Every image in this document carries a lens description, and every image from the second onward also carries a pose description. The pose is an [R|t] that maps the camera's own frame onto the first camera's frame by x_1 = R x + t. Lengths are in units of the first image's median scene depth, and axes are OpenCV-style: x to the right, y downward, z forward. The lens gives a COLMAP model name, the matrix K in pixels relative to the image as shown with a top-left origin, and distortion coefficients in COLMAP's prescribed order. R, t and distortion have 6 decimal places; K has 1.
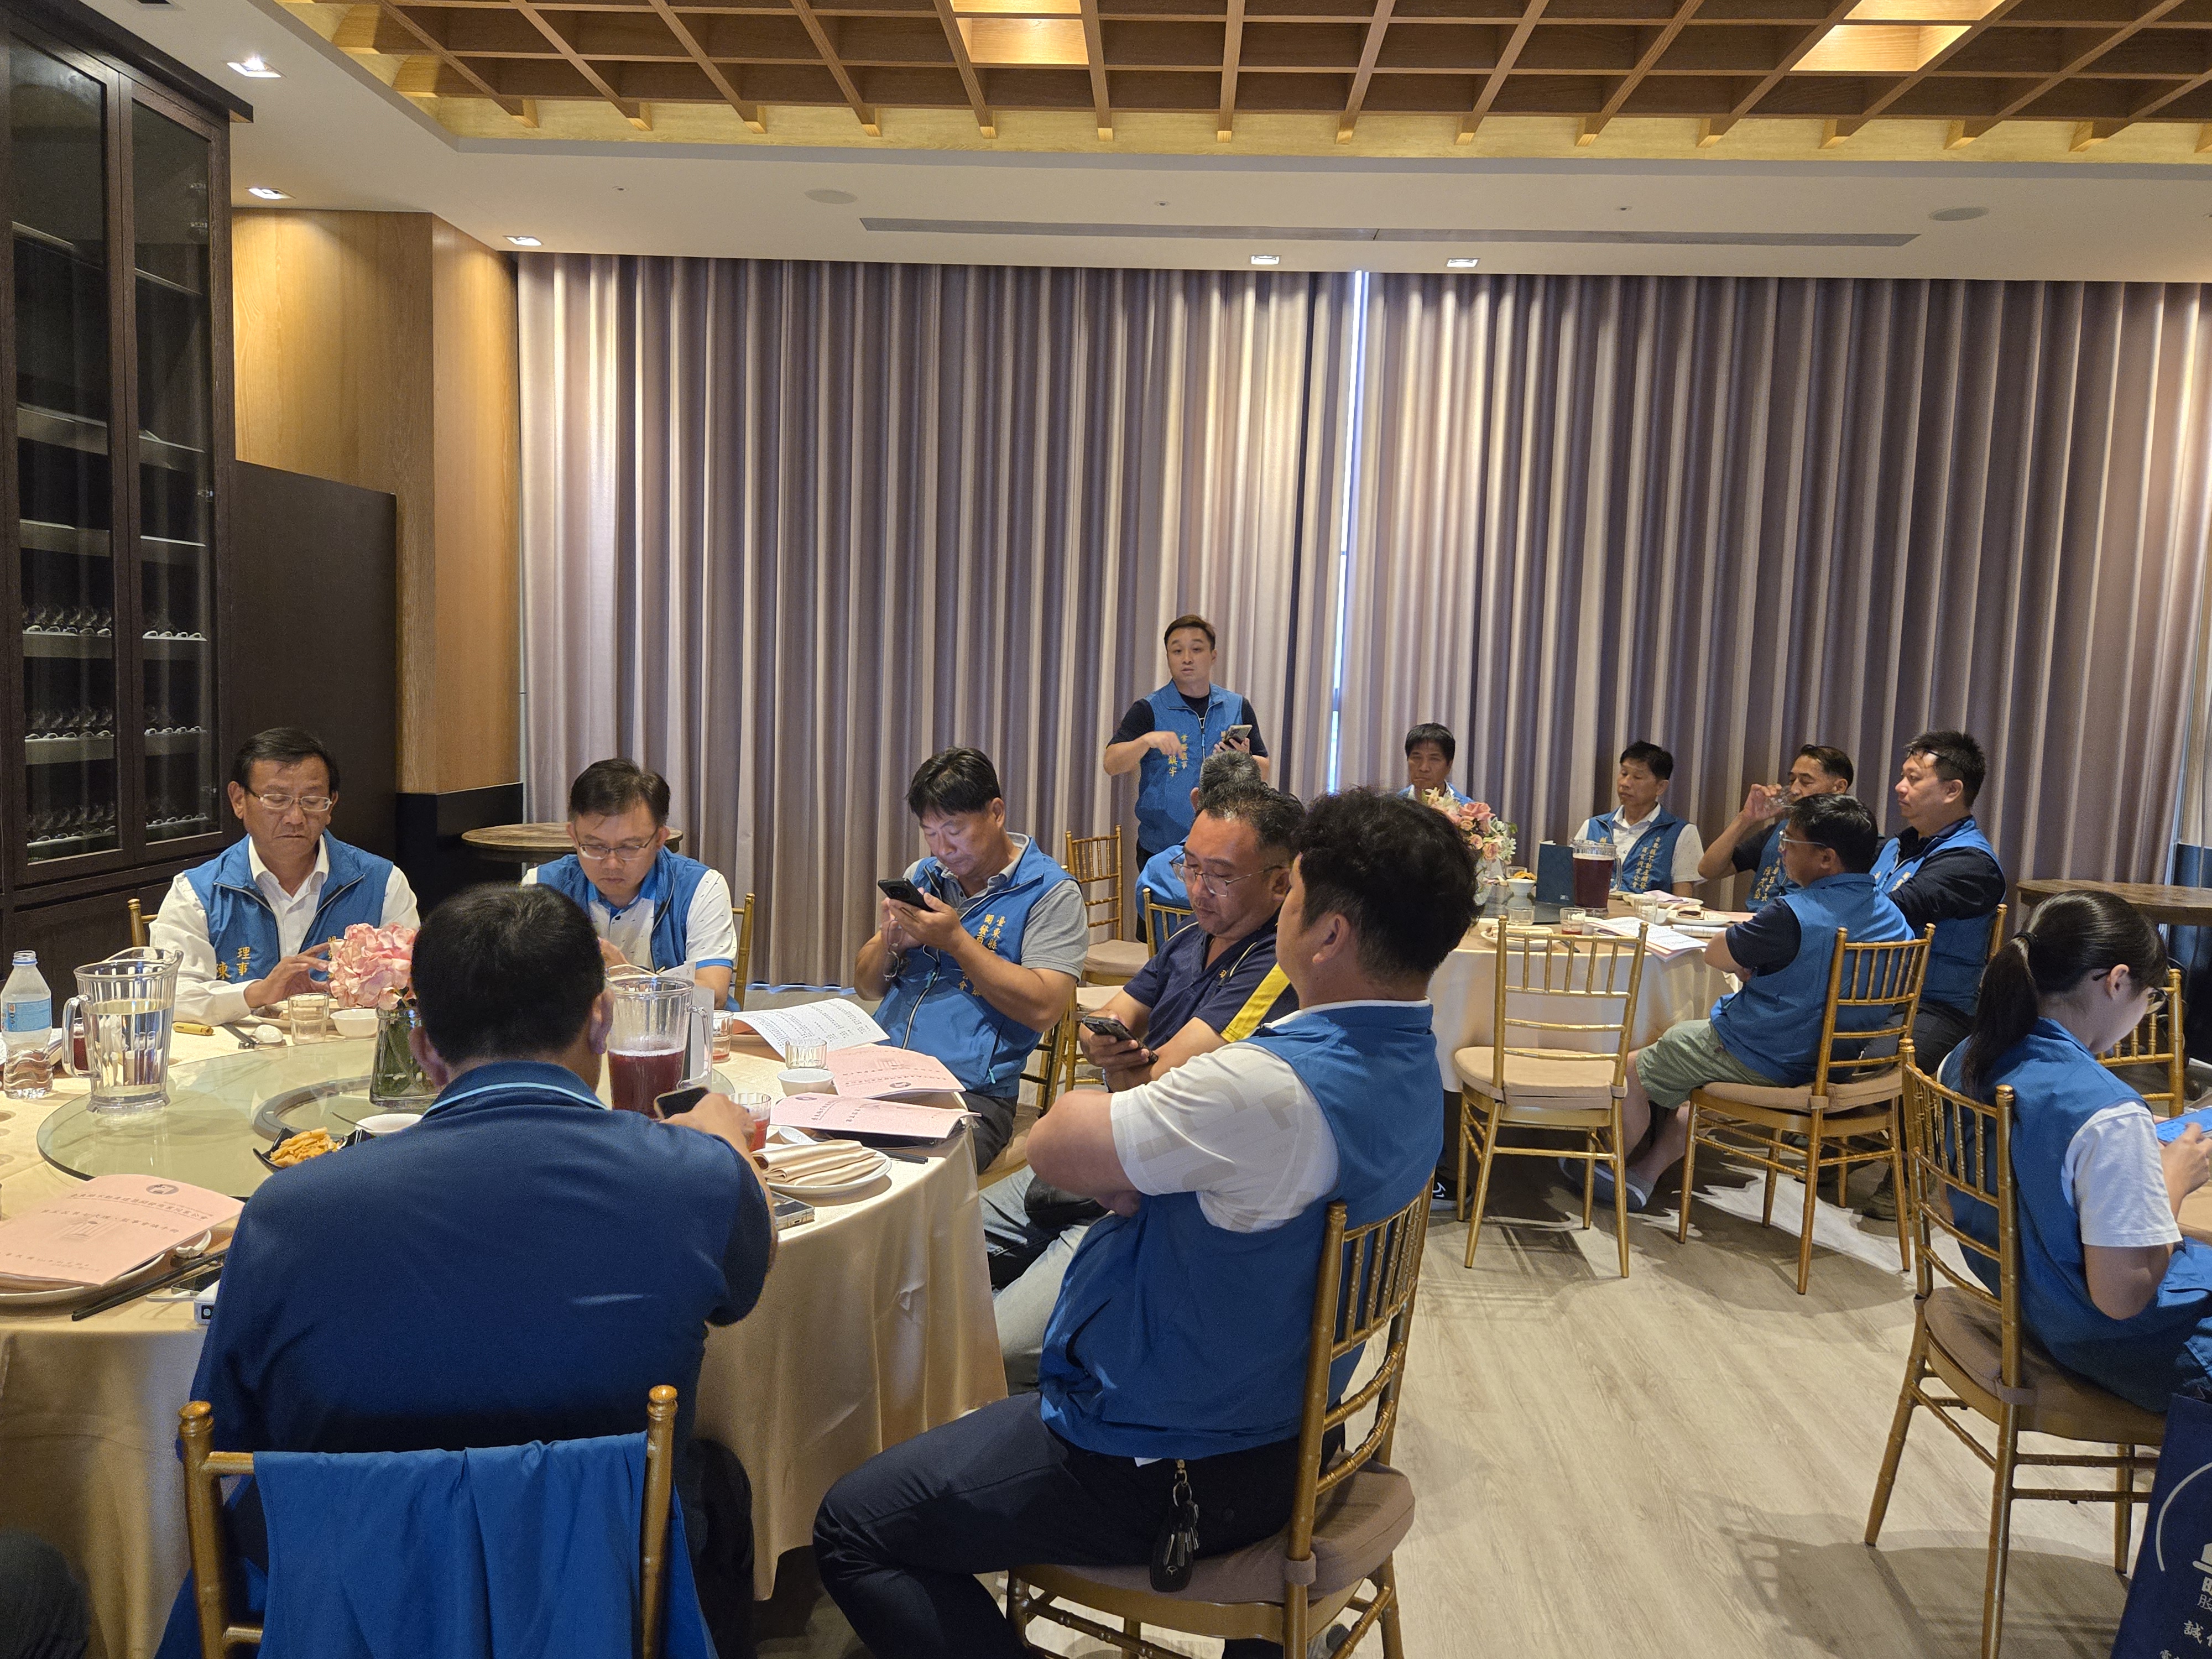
lens RADIAL K [[1717.4, 0, 1079.4], [0, 1717.4, 818.7], [0, 0, 1]] dist [0.073881, -0.070196]
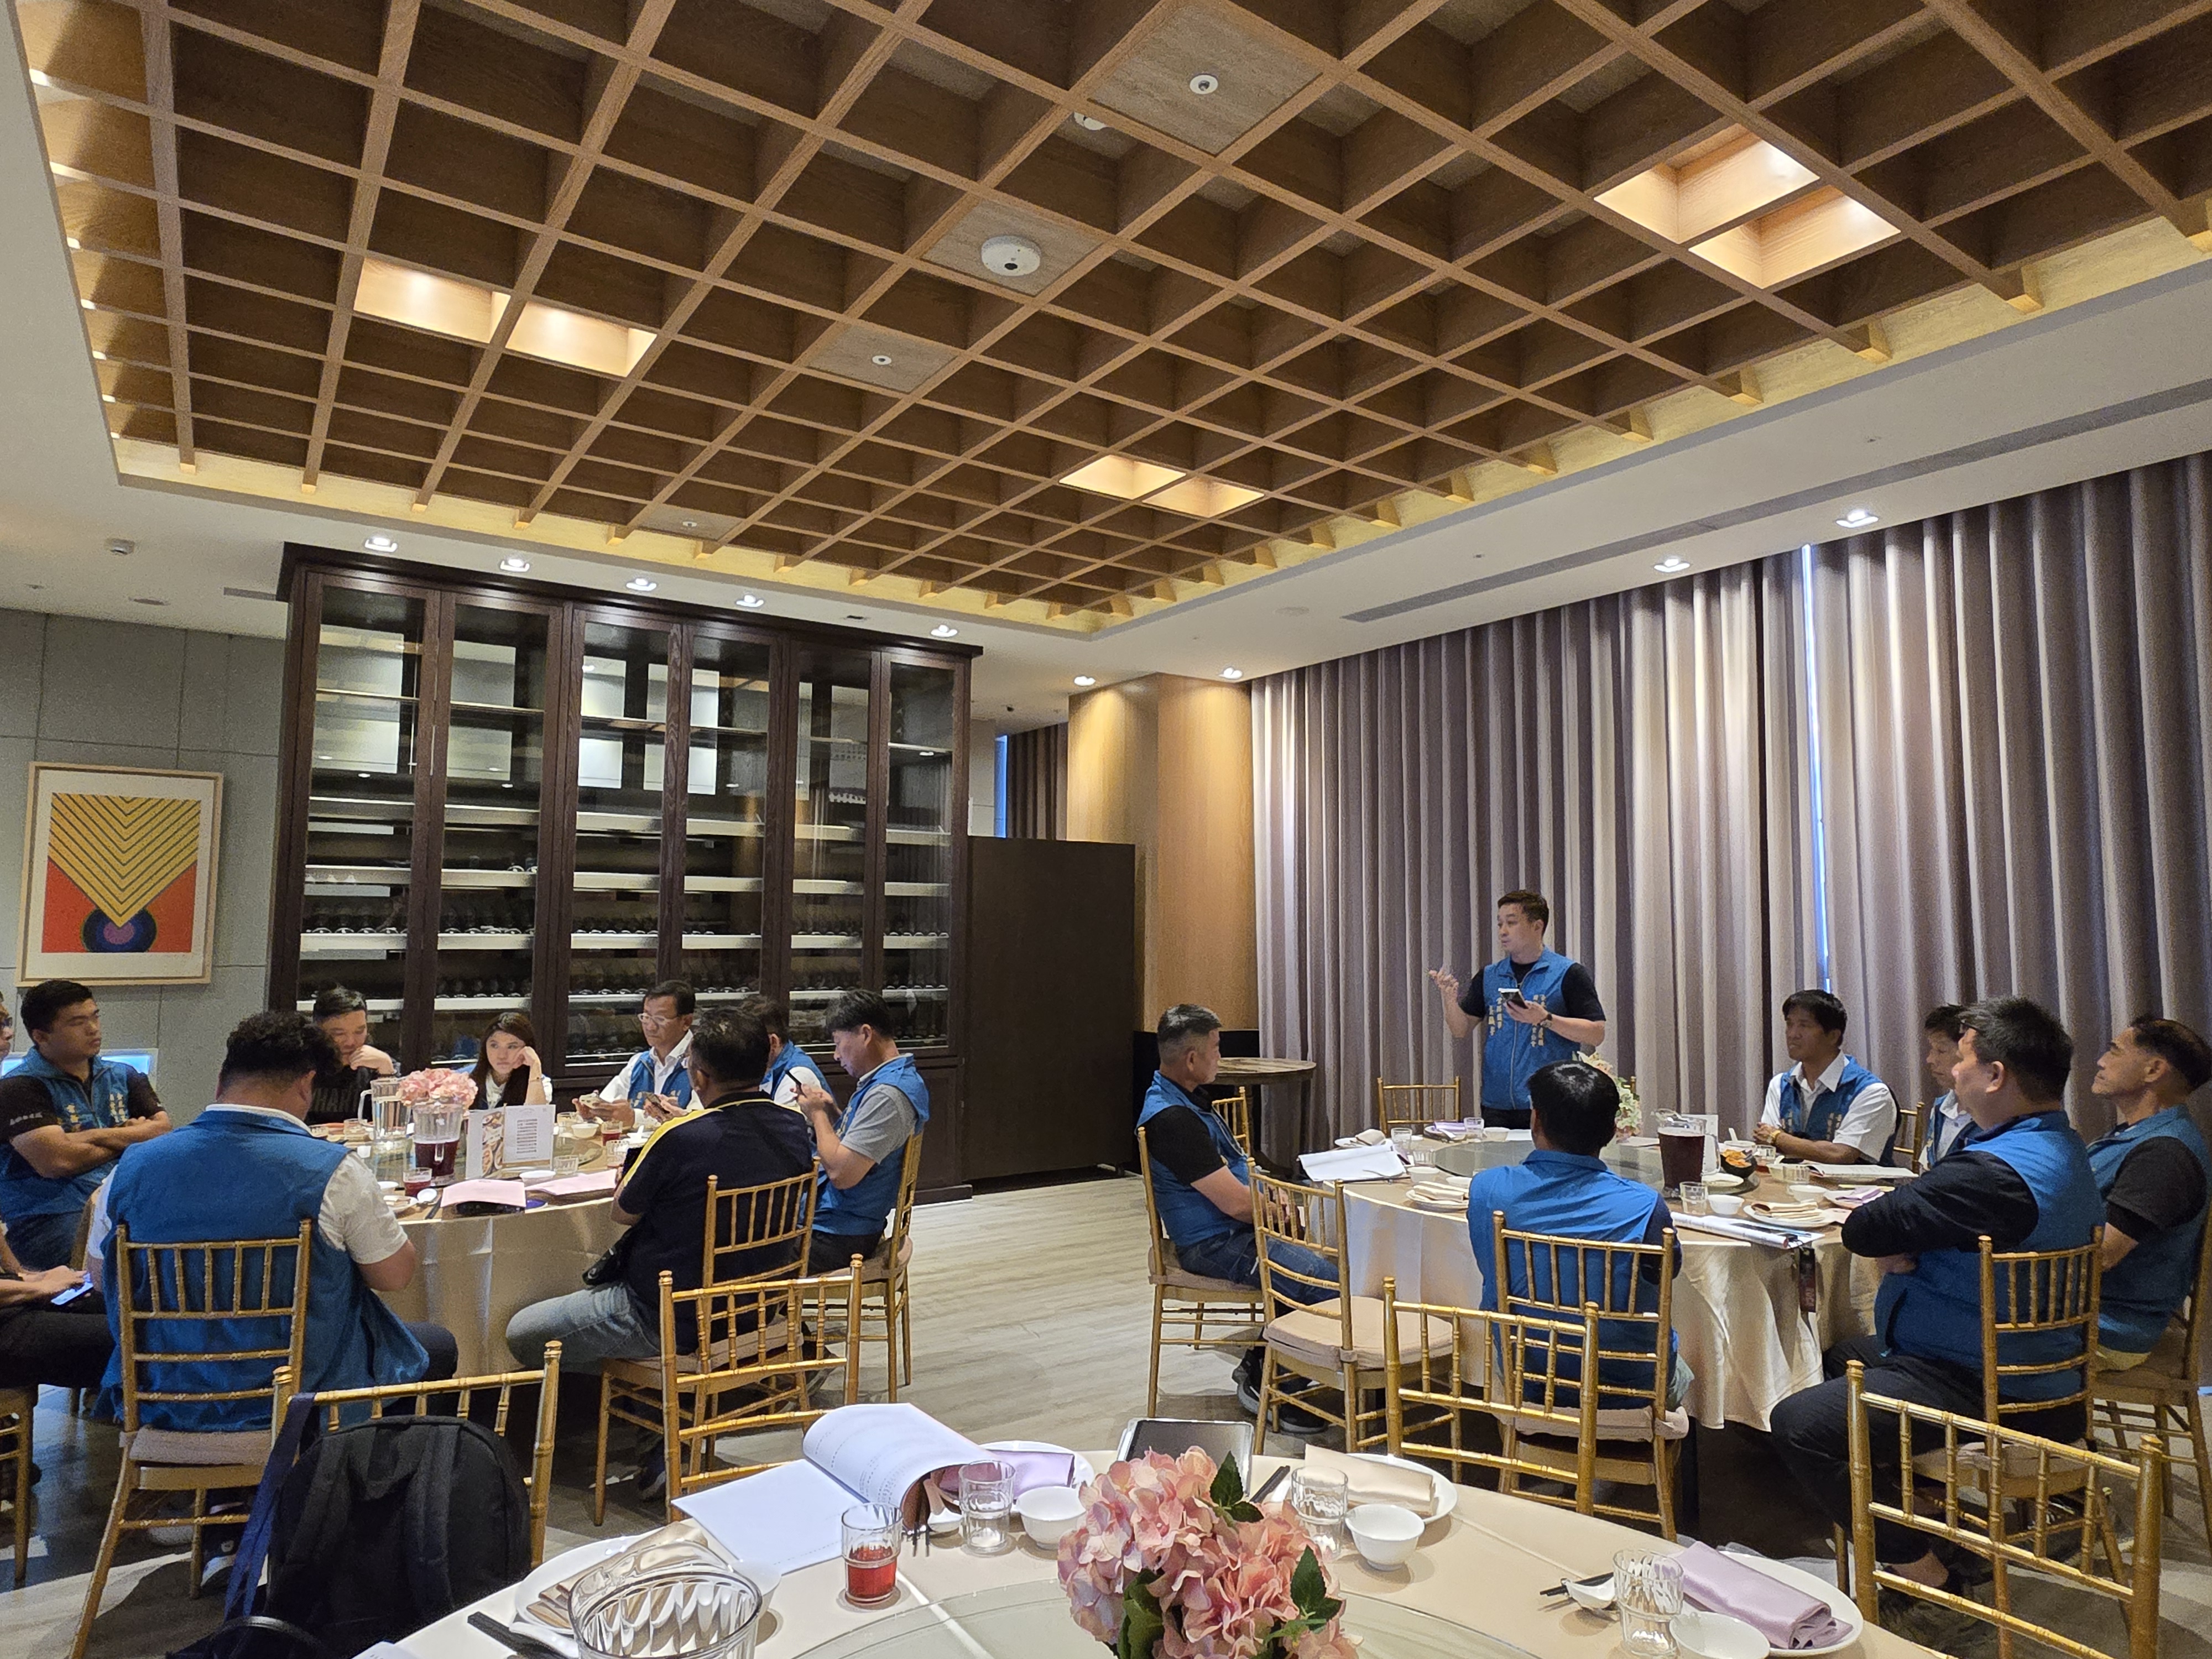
lens RADIAL K [[1285.5, 0, 1106.0], [0, 1285.5, 829.5], [0, 0, 1]] dist [0.001419, 0.000119]
pose [[0.614309, -0.091204, -0.783777, 0.631965], [-0.055130, 0.985909, -0.157935, -0.011351], [0.787137, 0.140231, 0.600625, 0.309520]]
